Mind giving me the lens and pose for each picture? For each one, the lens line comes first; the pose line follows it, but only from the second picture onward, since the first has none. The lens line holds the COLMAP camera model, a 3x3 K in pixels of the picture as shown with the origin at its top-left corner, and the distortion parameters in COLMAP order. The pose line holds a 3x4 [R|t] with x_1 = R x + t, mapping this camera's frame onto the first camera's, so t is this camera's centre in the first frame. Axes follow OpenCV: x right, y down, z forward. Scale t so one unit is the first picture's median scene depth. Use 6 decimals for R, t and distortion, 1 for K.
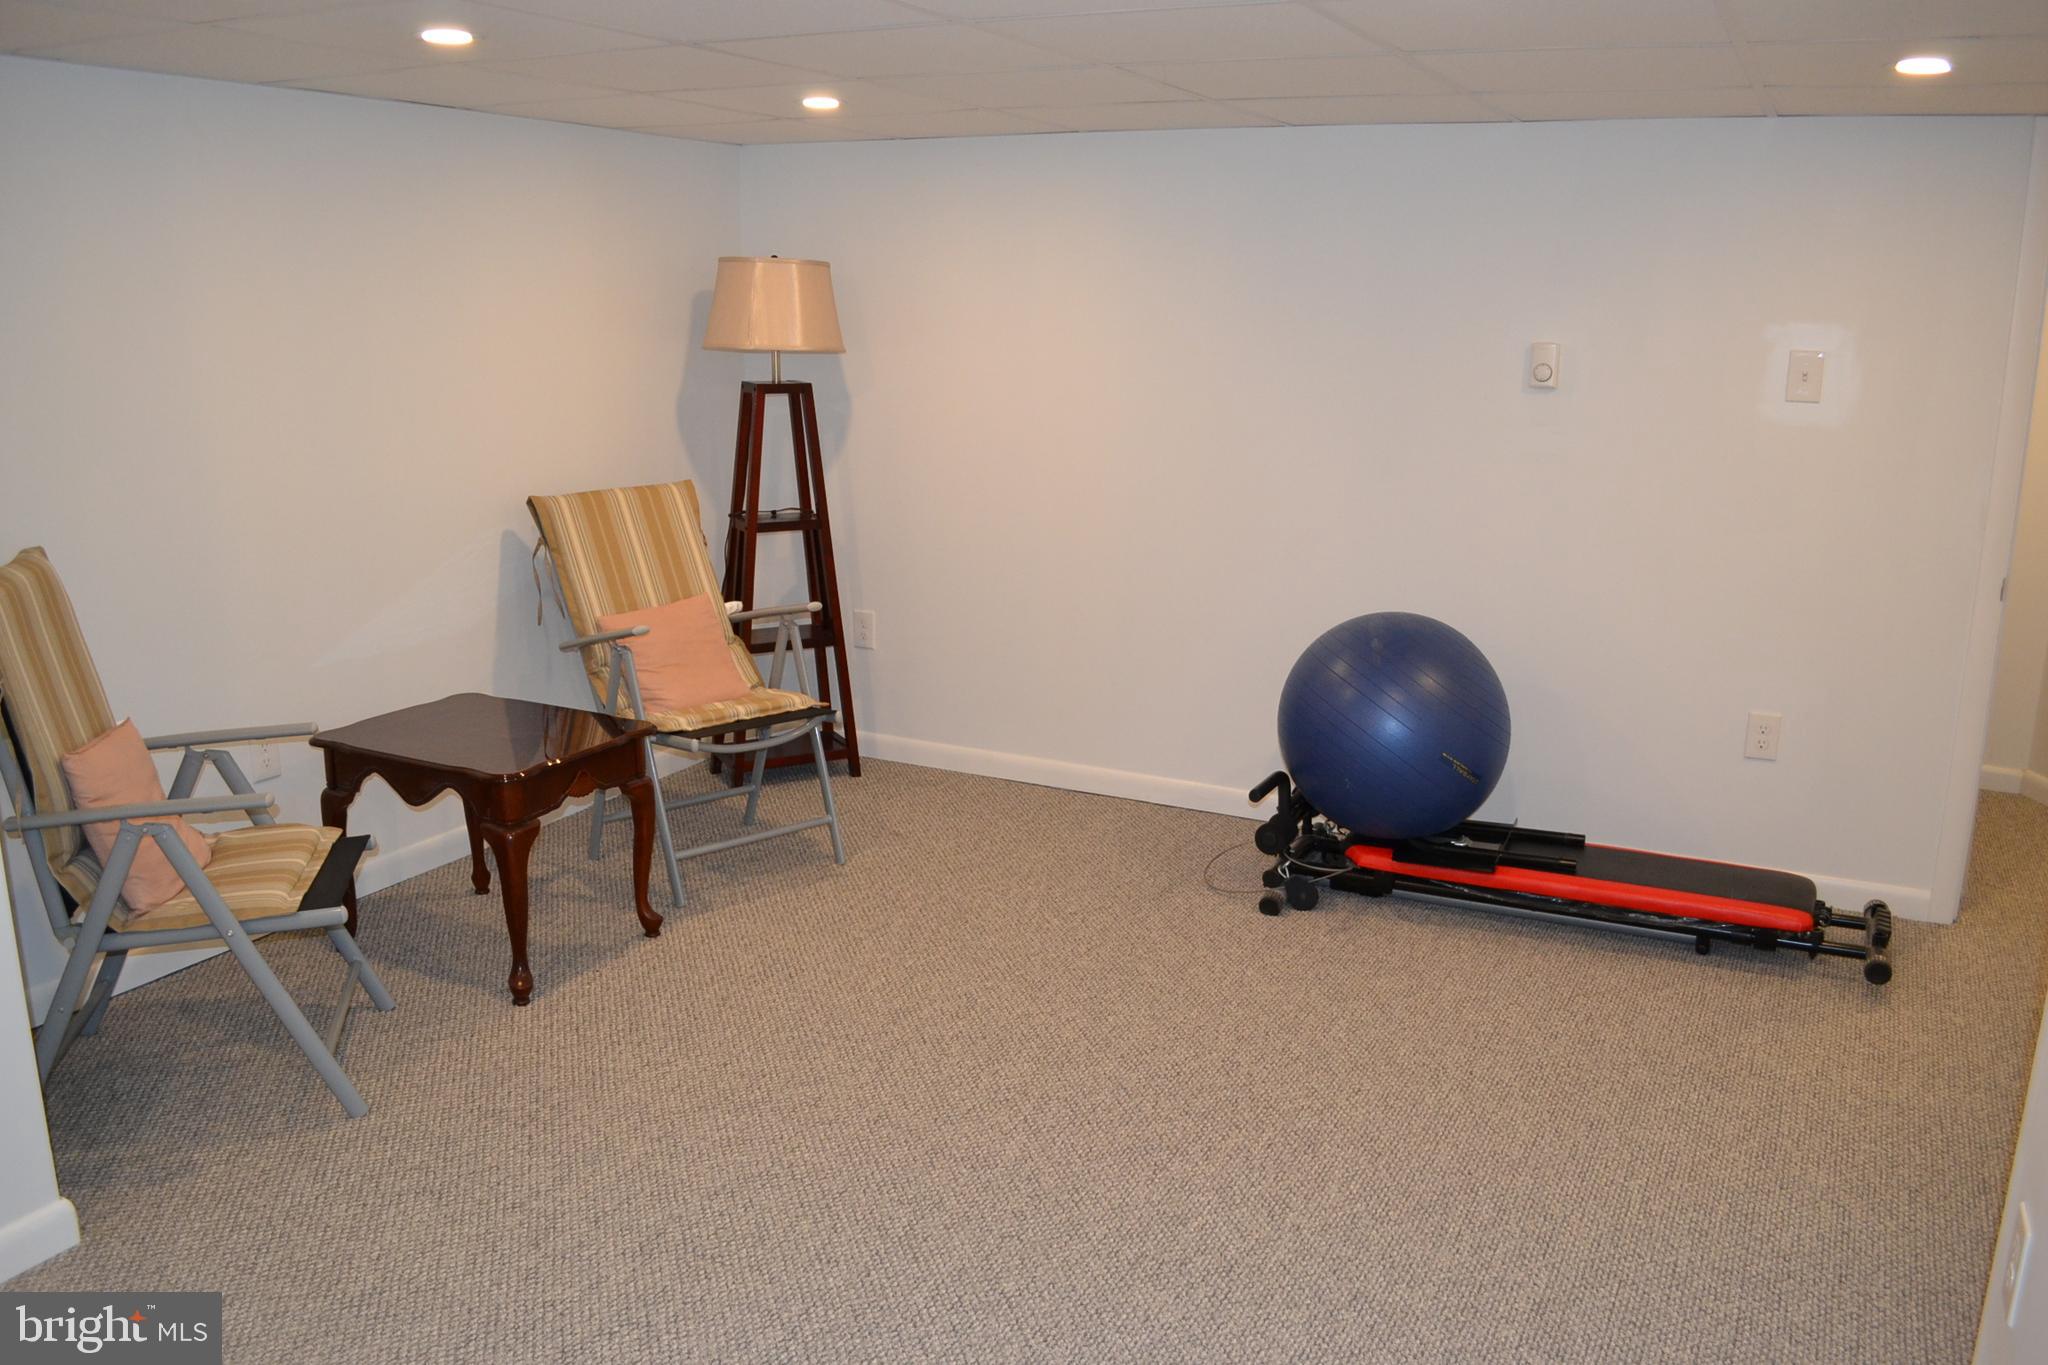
lens RADIAL K [[1626.1, 0, 1024.0], [0, 1626.1, 682.5], [0, 0, 1]] dist [0.010616, 0.003330]
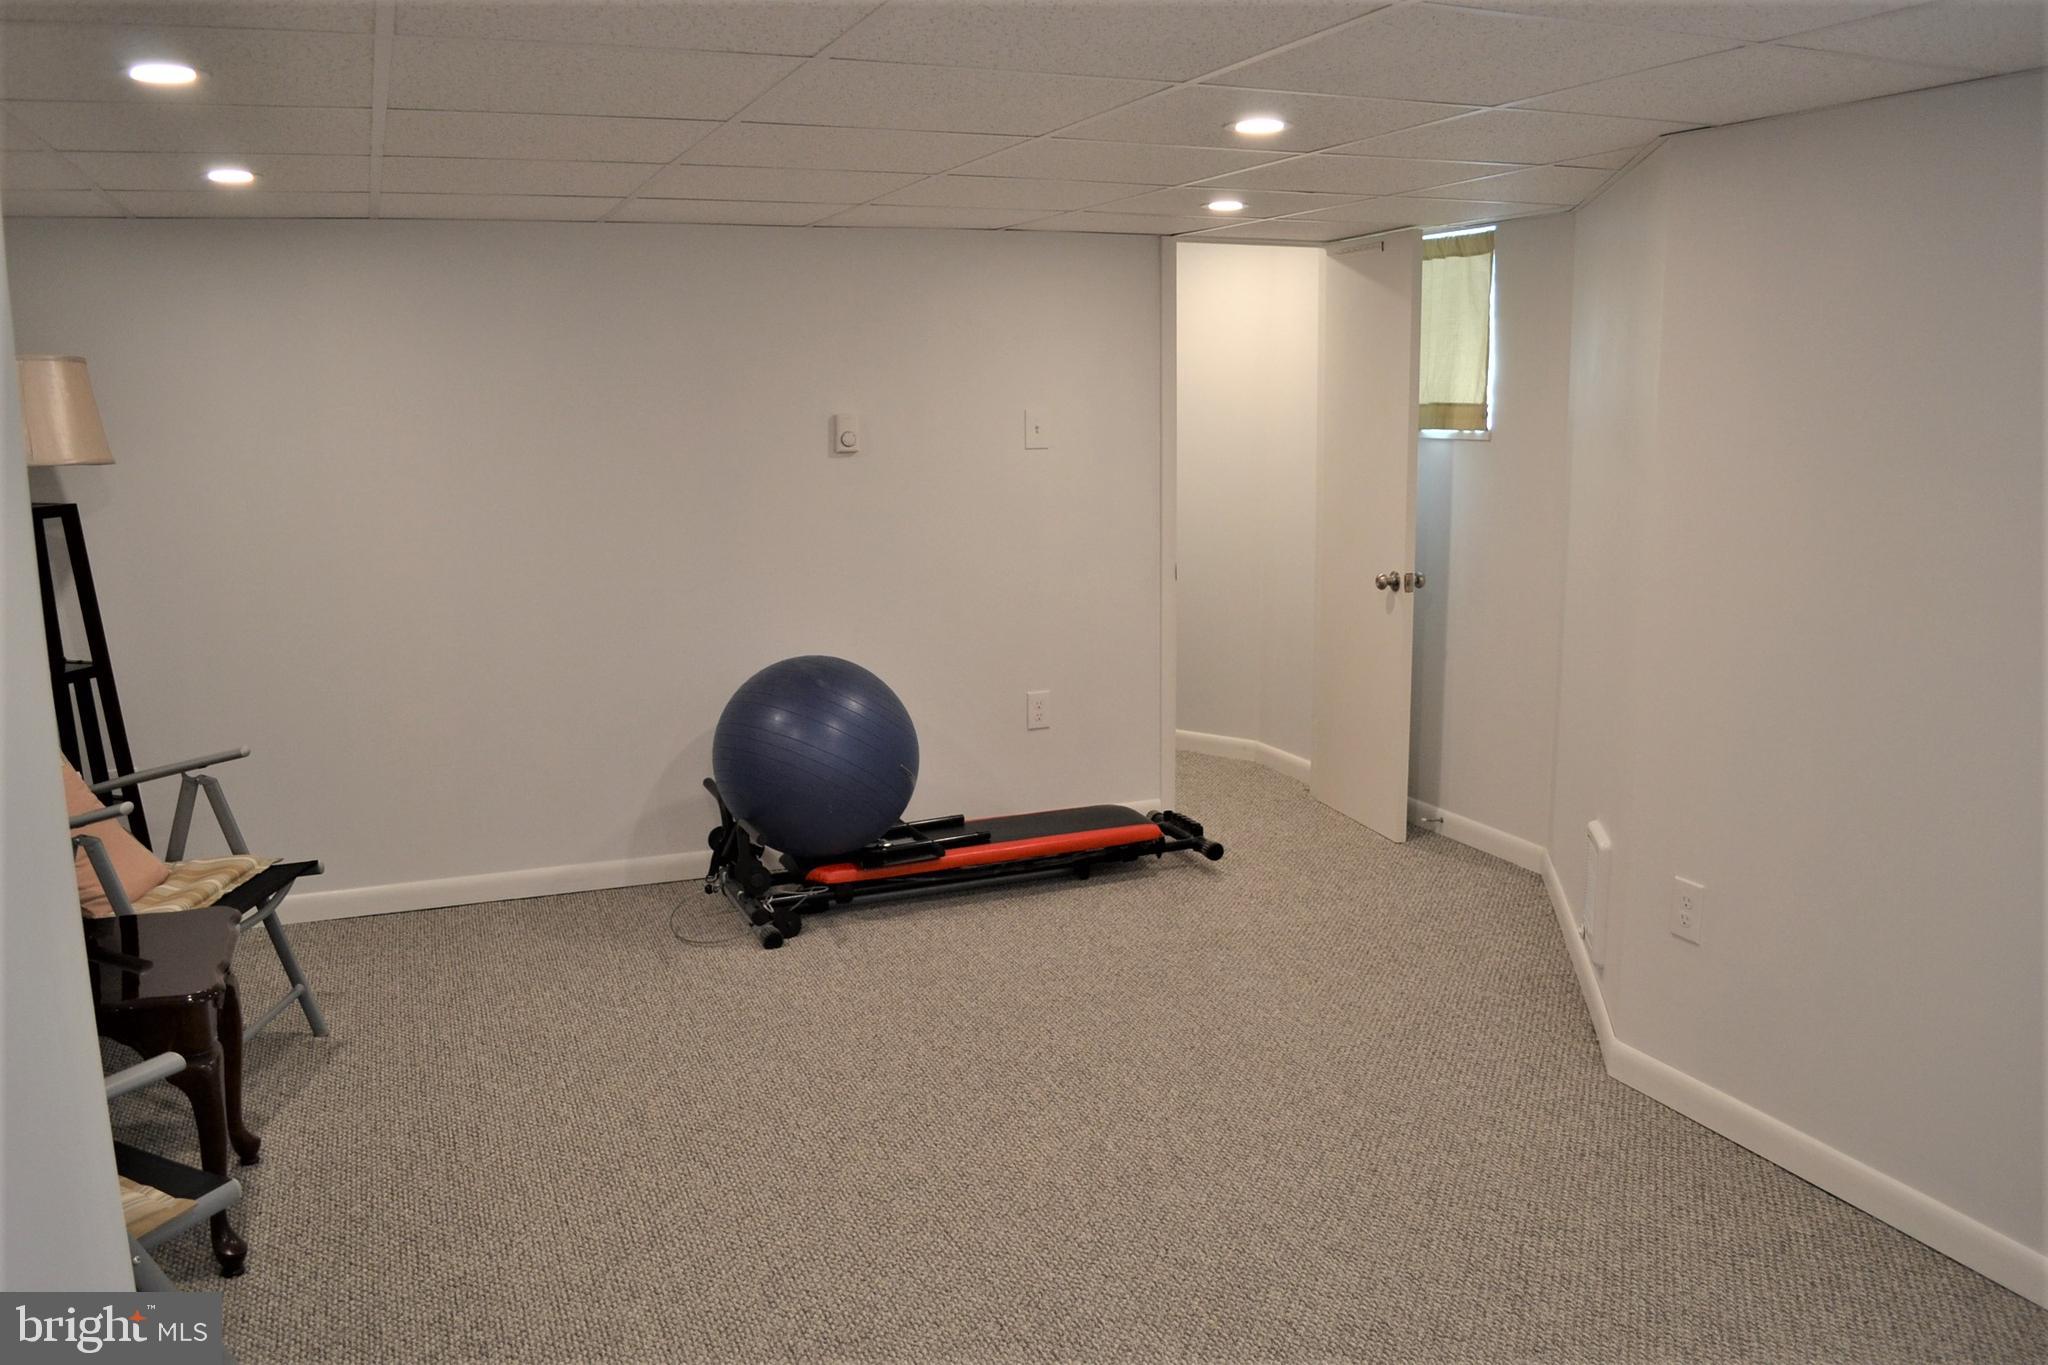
lens RADIAL K [[1591.2, 0, 1024.0], [0, 1591.2, 720.4], [0, 0, 1]] dist [0.003099, 0.000886]
pose [[0.702417, -0.177500, 0.689278, -0.430912], [0.196669, 0.979105, 0.051718, -0.027088], [-0.684055, 0.099232, 0.722649, 0.109300]]
